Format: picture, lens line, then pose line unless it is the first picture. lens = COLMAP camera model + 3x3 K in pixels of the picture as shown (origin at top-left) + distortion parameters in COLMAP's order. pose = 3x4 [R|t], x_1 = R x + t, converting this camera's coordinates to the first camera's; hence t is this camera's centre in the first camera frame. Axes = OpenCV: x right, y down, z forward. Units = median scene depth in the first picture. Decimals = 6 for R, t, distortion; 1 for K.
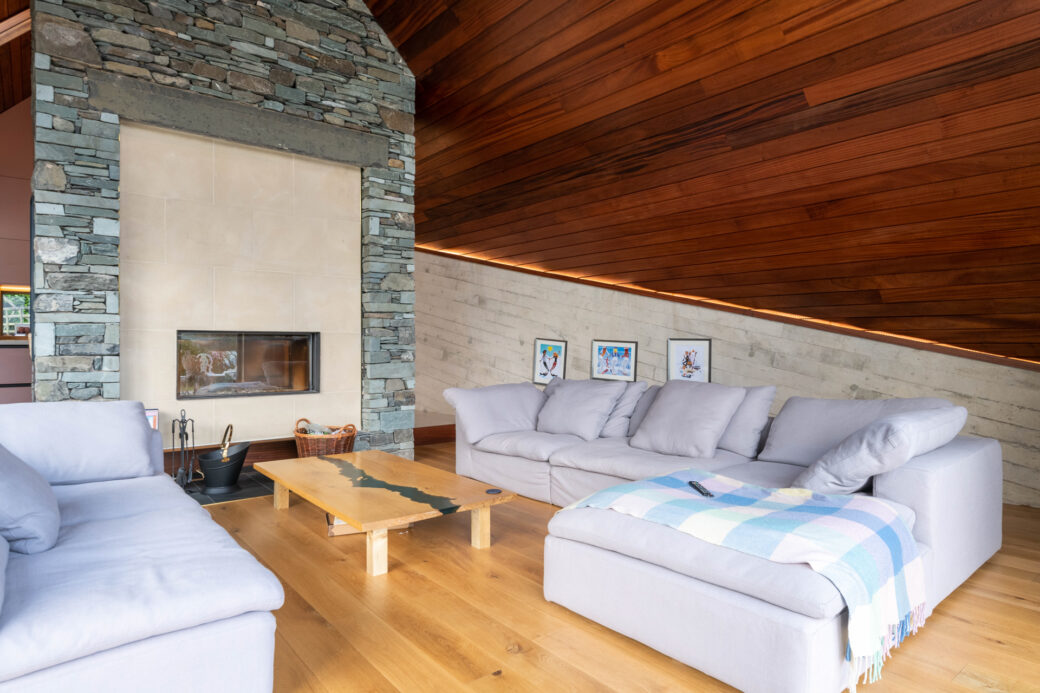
lens RADIAL K [[595.9, 0, 520.0], [0, 595.9, 346.5], [0, 0, 1]] dist [0.001221, -0.001183]
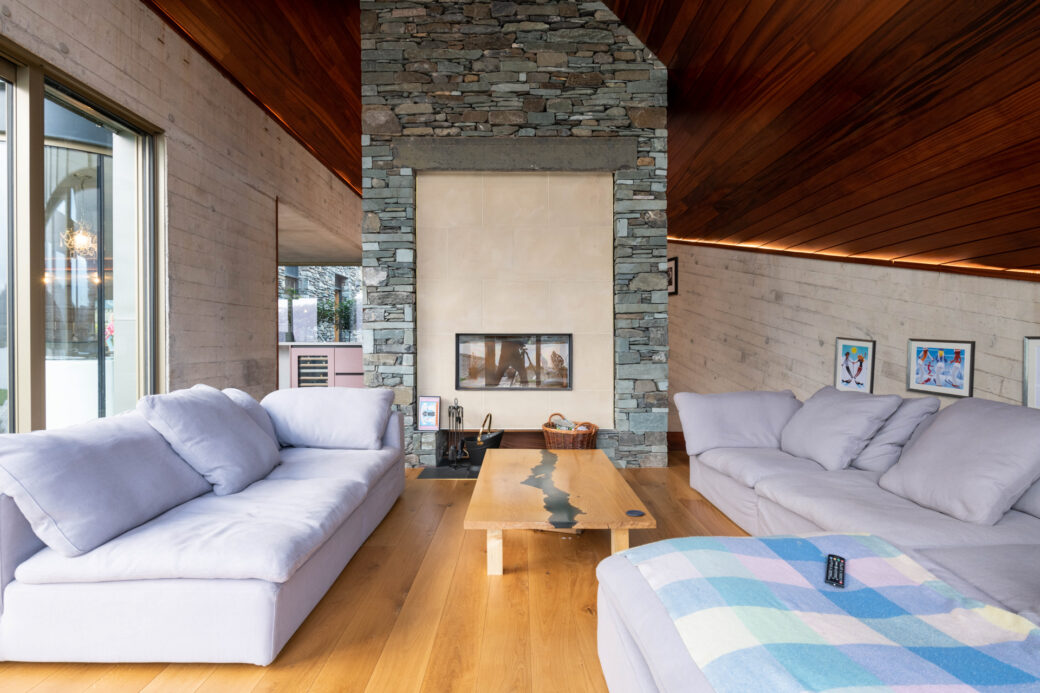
lens RADIAL K [[553.0, 0, 520.0], [0, 553.0, 346.5], [0, 0, 1]] dist [0.000793, -0.000243]
pose [[0.785635, 0.001995, -0.618687, 0.203399], [-0.002165, 0.999998, 0.000475, -0.001313], [0.618686, 0.000966, 0.785638, 0.160189]]
